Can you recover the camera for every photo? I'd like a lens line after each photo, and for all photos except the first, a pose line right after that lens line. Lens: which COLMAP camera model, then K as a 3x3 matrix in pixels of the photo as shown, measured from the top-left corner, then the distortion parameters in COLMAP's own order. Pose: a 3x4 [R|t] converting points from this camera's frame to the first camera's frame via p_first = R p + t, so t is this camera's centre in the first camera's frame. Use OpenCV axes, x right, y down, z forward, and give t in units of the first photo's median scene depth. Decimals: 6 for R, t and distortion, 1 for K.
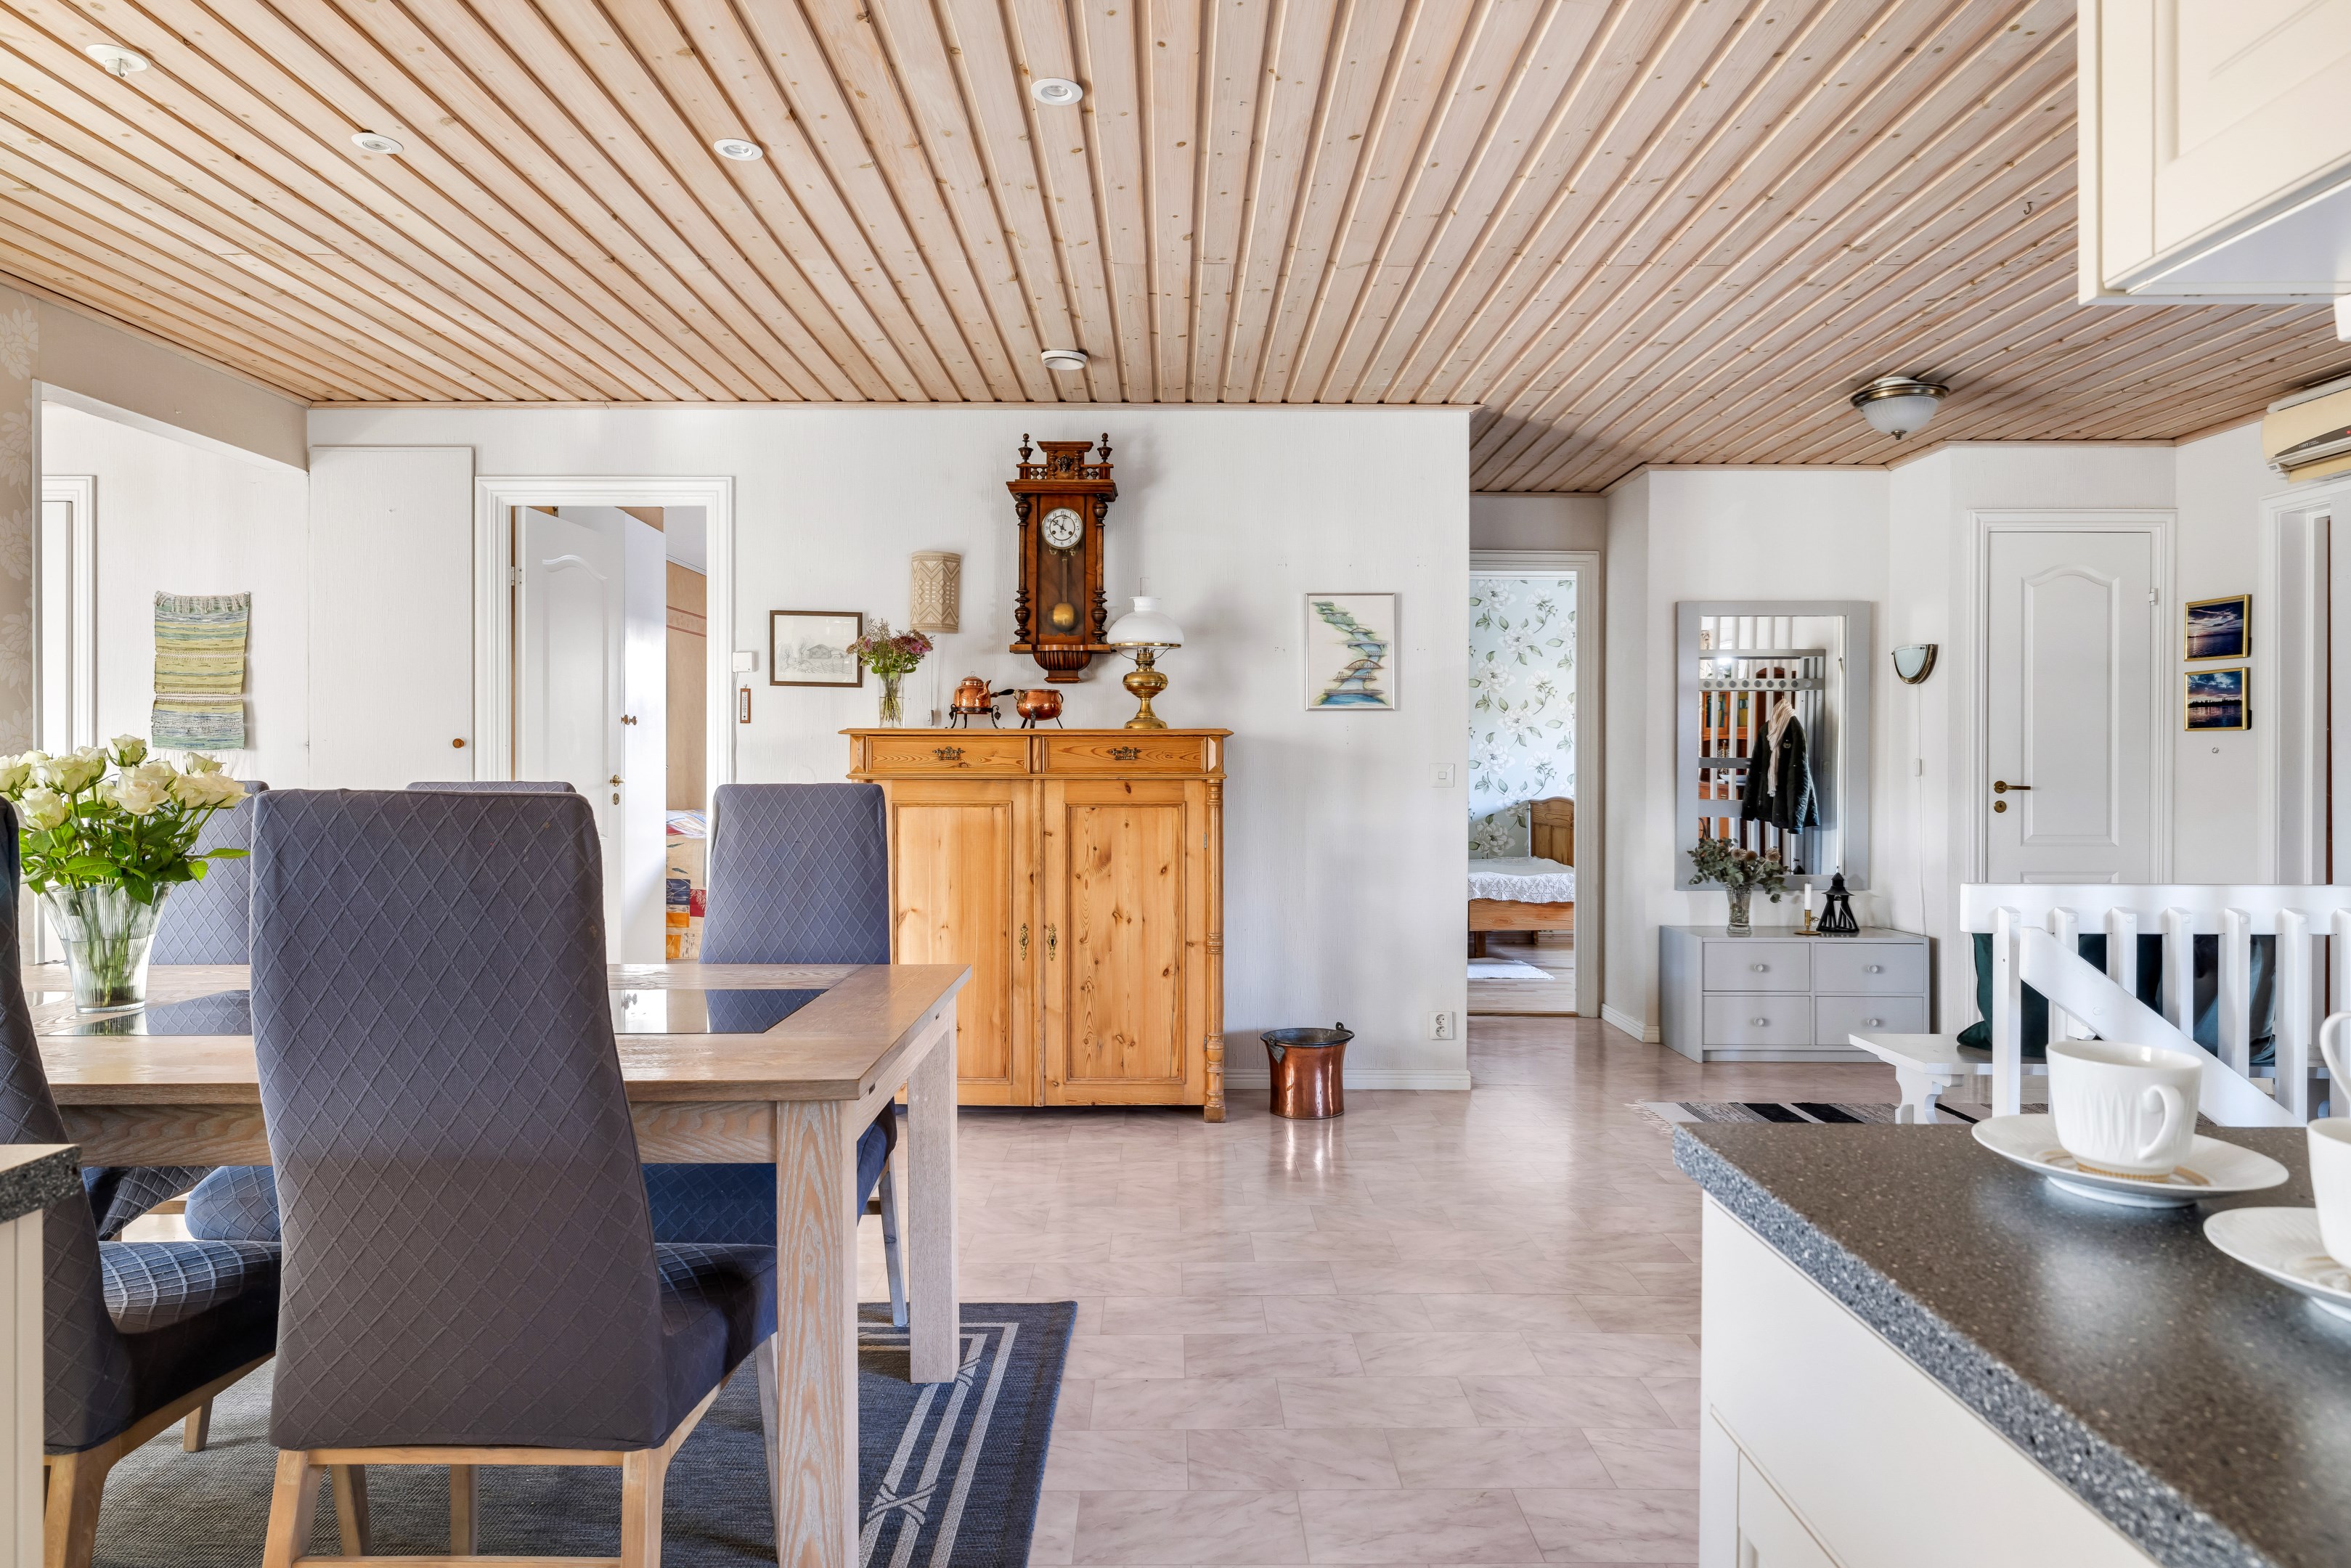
lens RADIAL K [[1384.0, 0, 1170.5], [0, 1384.0, 774.9], [0, 0, 1]] dist [-0.003000, -0.000070]
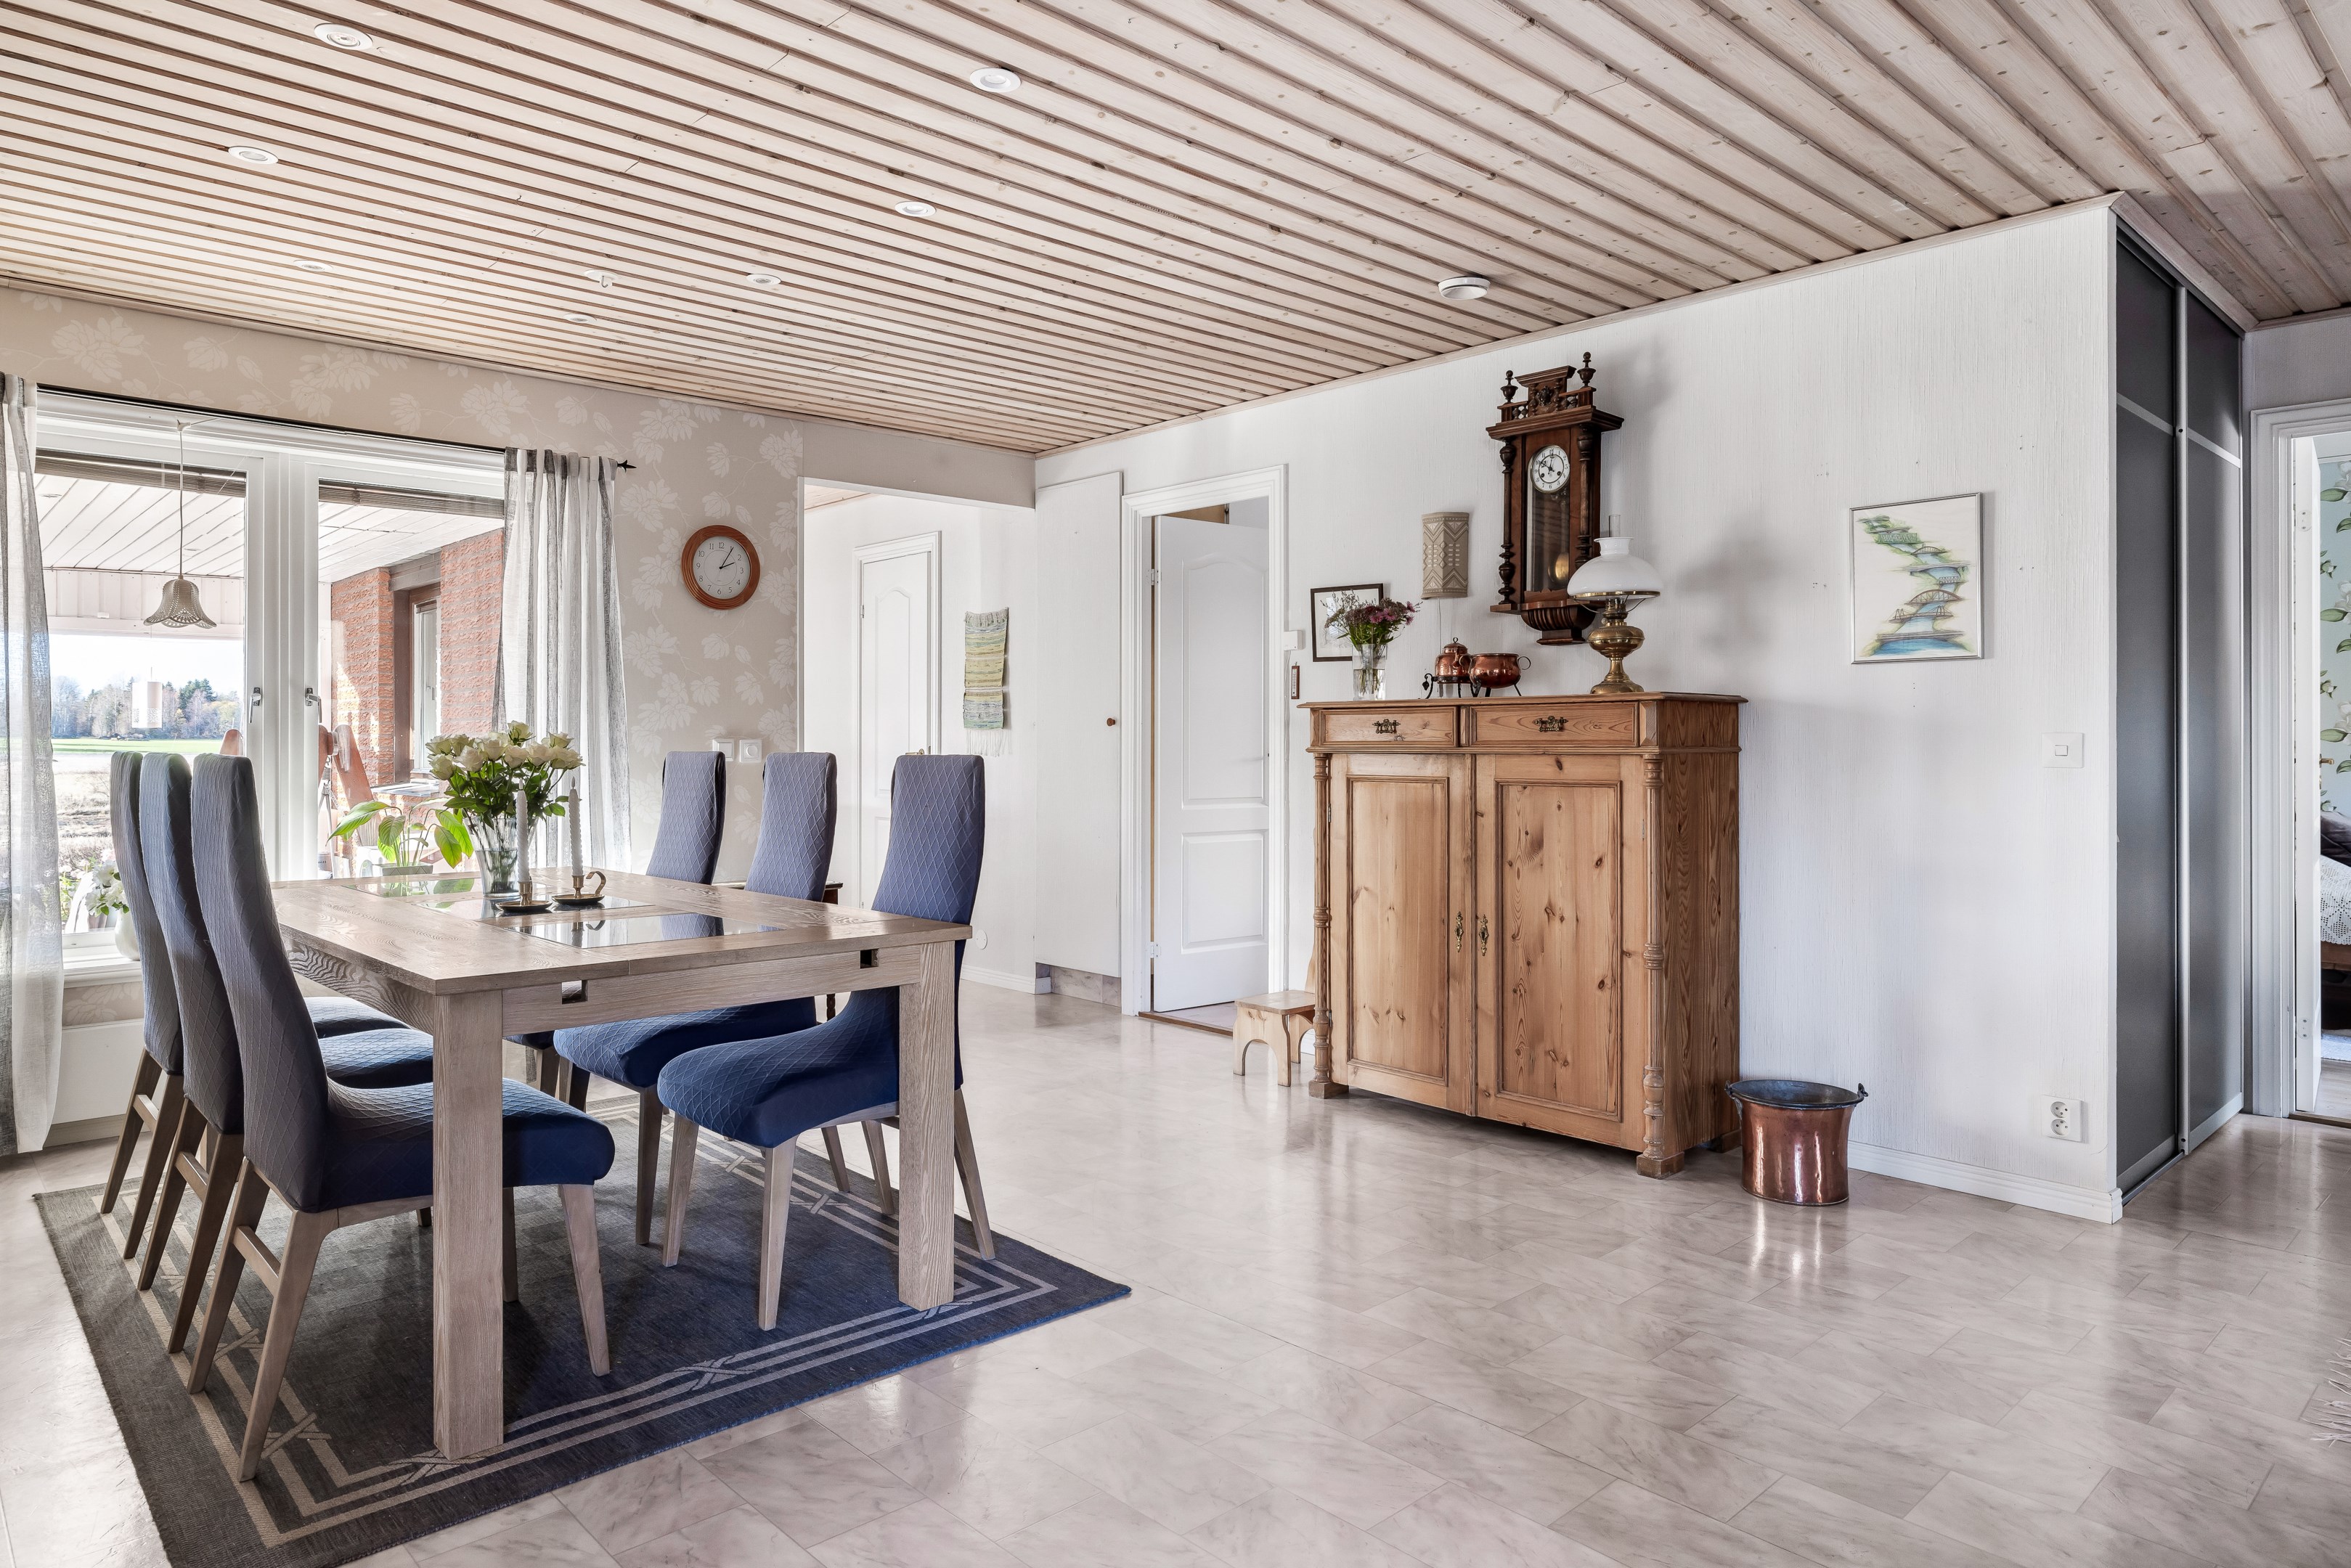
lens RADIAL K [[1415.7, 0, 1158.6], [0, 1415.7, 738.4], [0, 0, 1]] dist [-0.001608, 0.001289]
pose [[0.676906, -0.004186, -0.736058, 0.427253], [-0.002934, 0.999961, -0.008385, 0.001633], [0.736064, 0.007835, 0.676867, 0.212638]]
